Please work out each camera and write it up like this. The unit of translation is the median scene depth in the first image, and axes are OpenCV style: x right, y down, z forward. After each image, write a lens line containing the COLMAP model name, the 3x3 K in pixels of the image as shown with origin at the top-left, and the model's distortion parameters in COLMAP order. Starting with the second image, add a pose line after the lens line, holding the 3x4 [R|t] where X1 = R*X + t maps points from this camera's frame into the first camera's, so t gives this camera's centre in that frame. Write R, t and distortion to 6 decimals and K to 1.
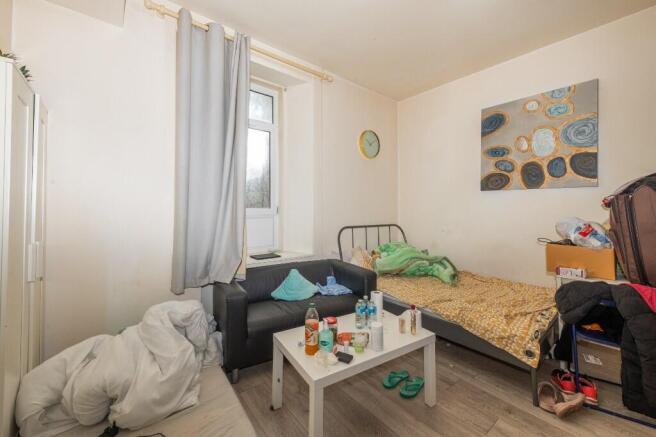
lens RADIAL K [[261.9, 0, 327.7], [0, 261.9, 203.5], [0, 0, 1]] dist [0.001364, 0.000065]
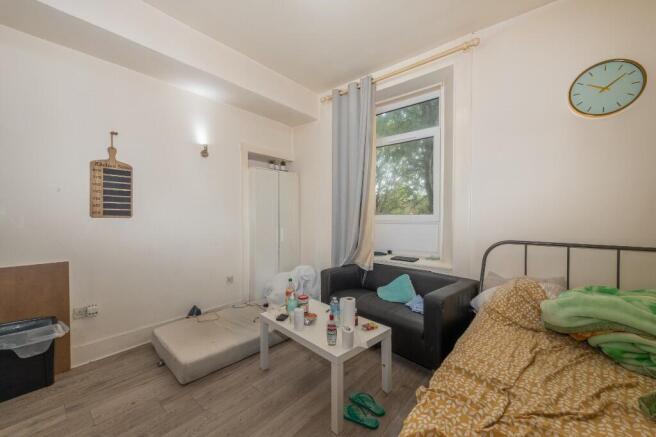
lens RADIAL K [[254.4, 0, 331.8], [0, 254.4, 220.5], [0, 0, 1]] dist [0.000496, -0.000731]
pose [[0.215217, 0.012678, -0.976484, 0.741664], [0.018004, 0.999694, 0.016947, 0.020309], [0.976400, -0.021228, 0.214923, 0.493626]]
